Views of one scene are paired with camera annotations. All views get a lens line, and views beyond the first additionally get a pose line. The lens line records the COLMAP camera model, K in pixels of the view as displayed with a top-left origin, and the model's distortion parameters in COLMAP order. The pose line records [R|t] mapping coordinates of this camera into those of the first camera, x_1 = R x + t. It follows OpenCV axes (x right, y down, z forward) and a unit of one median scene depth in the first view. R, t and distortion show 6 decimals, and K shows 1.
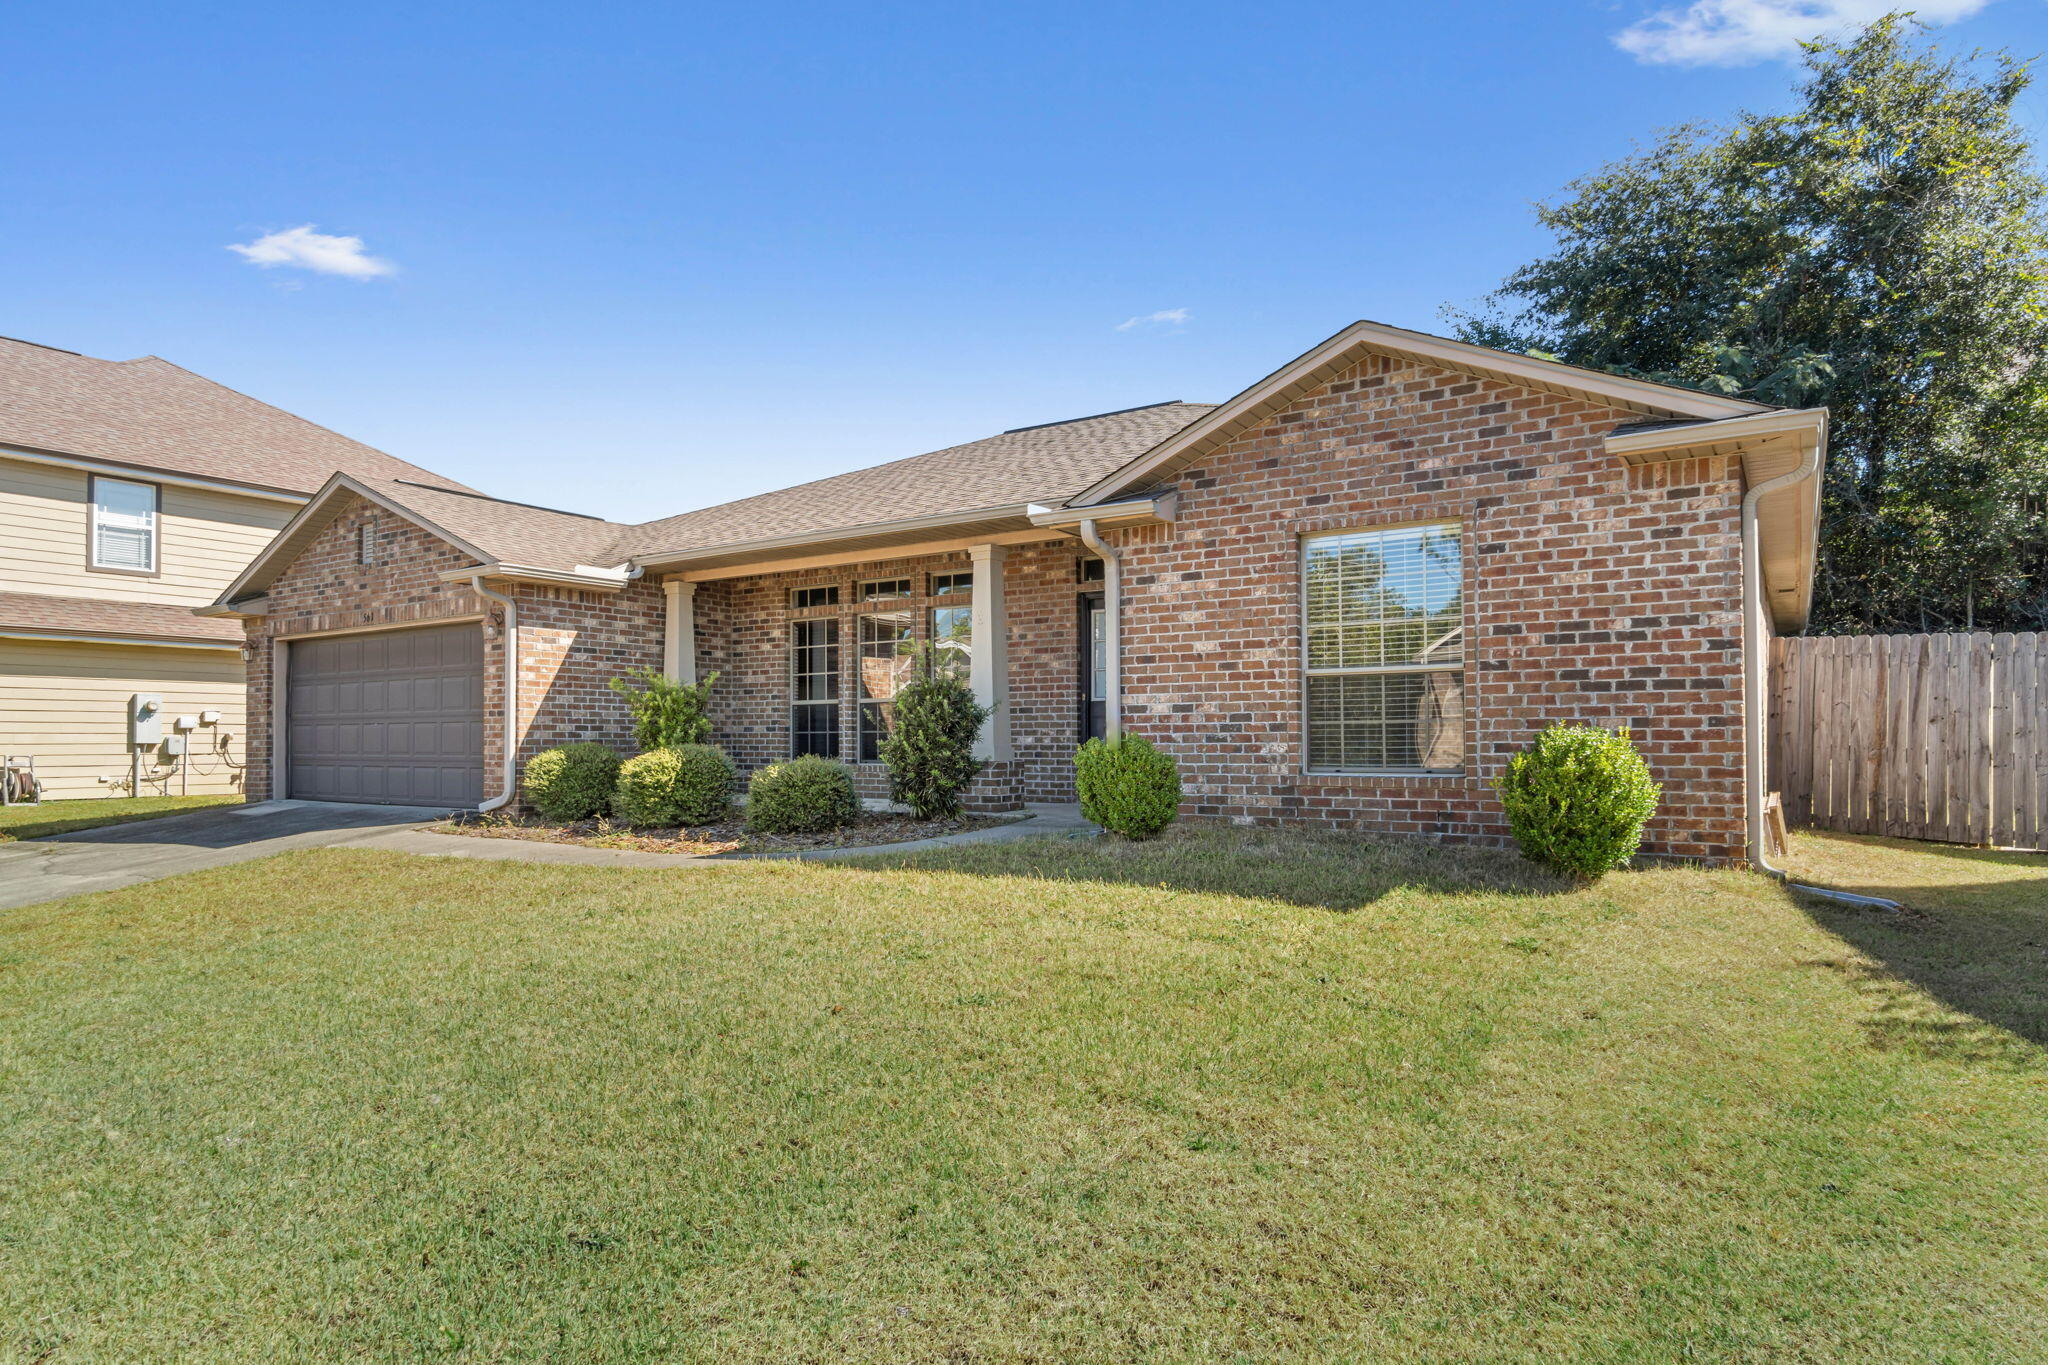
lens RADIAL K [[889.2, 0, 1012.8], [0, 889.2, 696.2], [0, 0, 1]] dist [-0.000273, -0.000491]
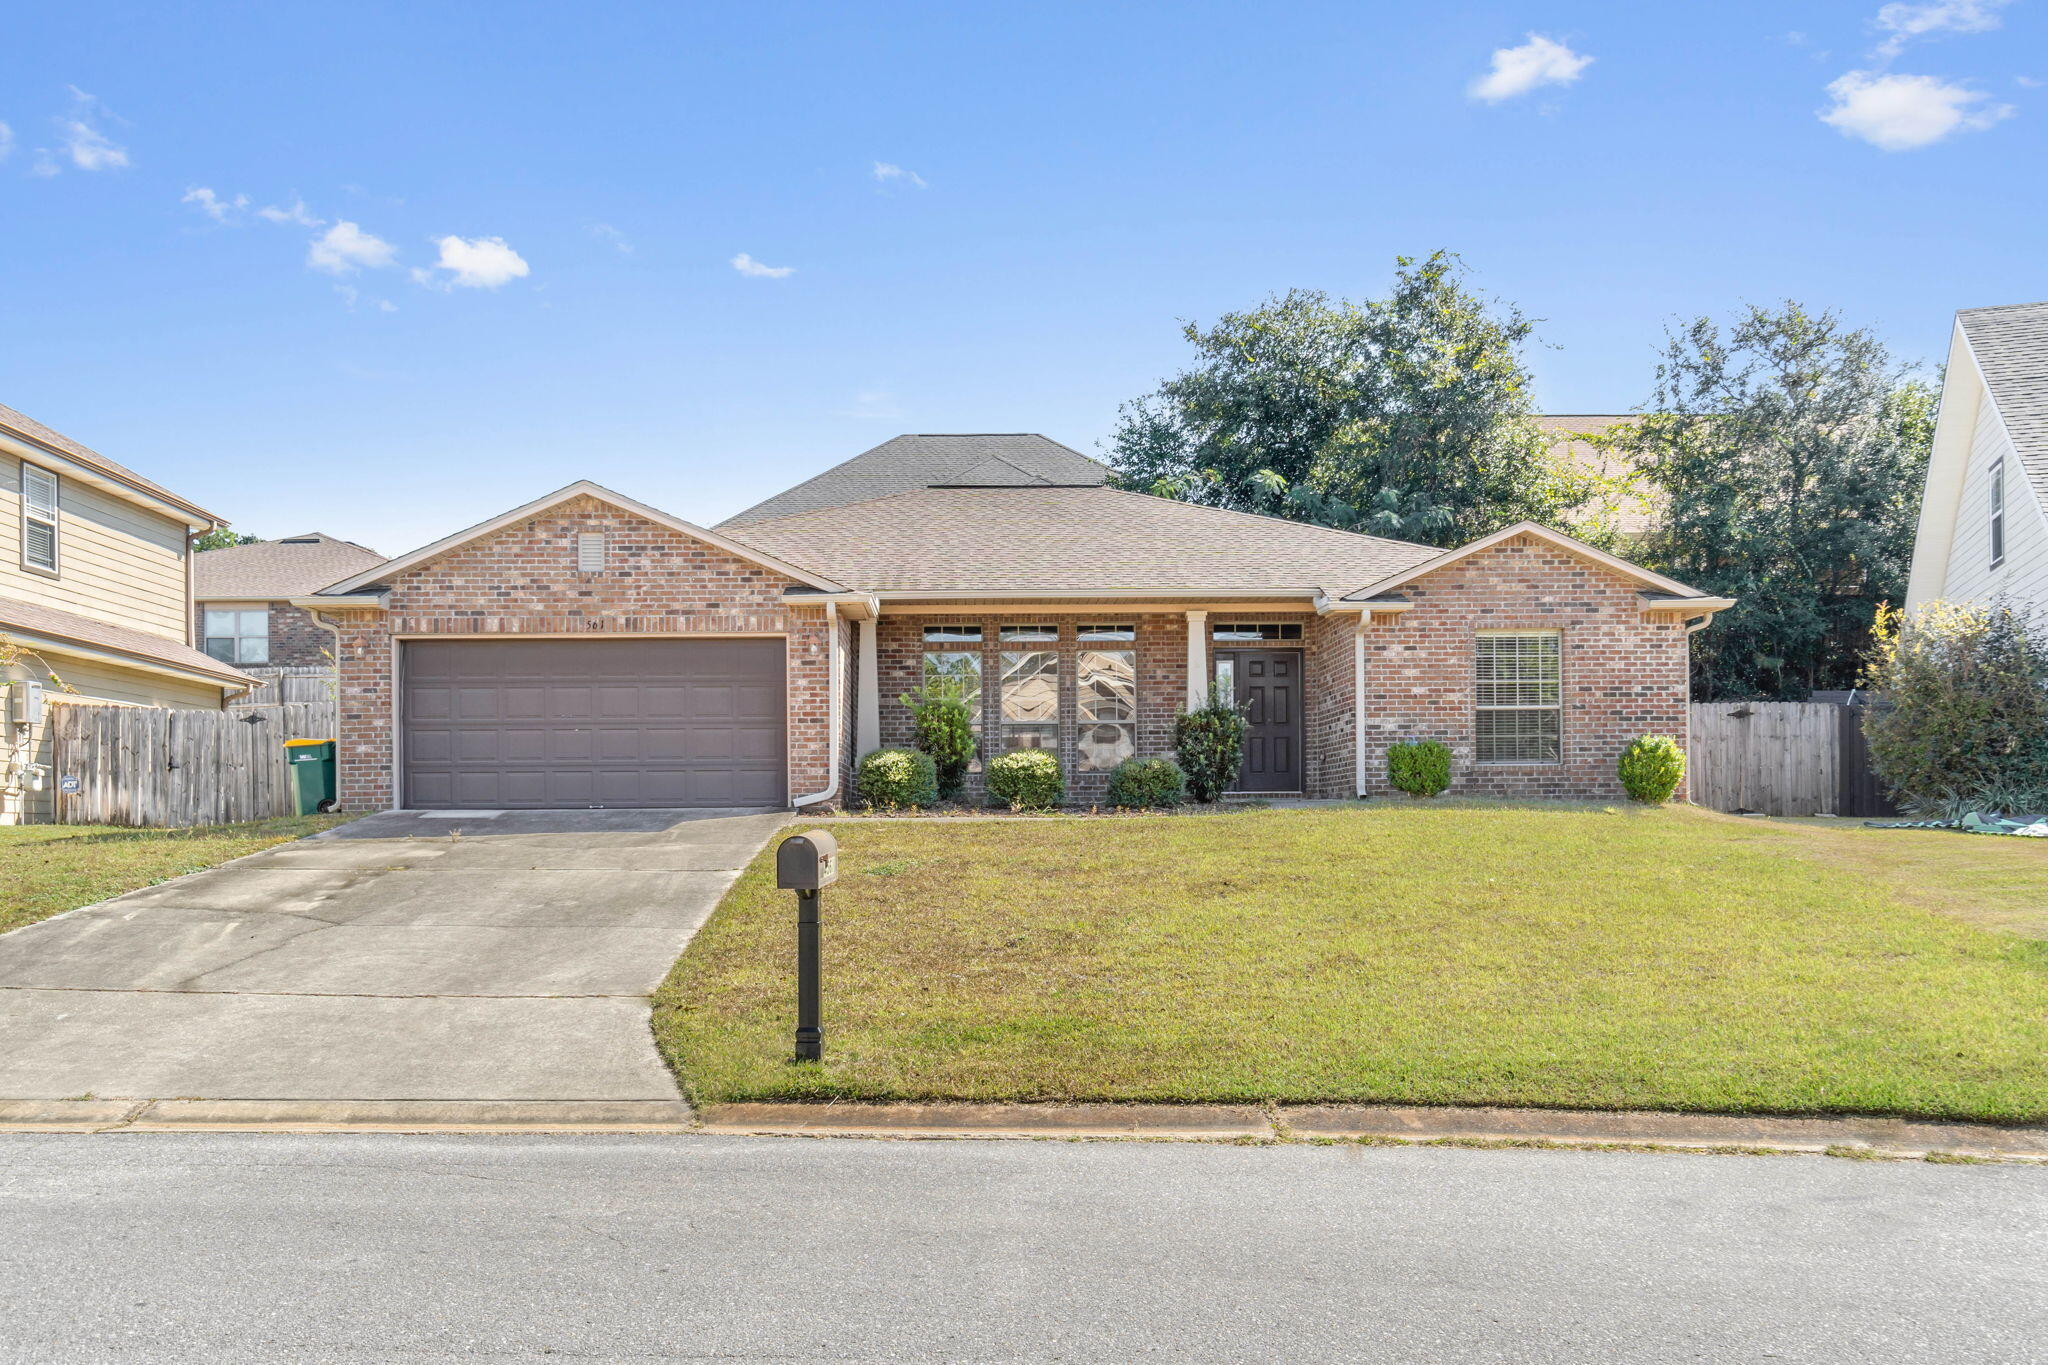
lens RADIAL K [[941.2, 0, 1024.5], [0, 941.2, 743.0], [0, 0, 1]] dist [-0.000575, -0.000143]
pose [[0.909660, 0.023396, 0.414694, -1.189572], [-0.022369, 0.999723, -0.007333, 0.072960], [-0.414751, -0.002606, 0.909931, -0.310292]]
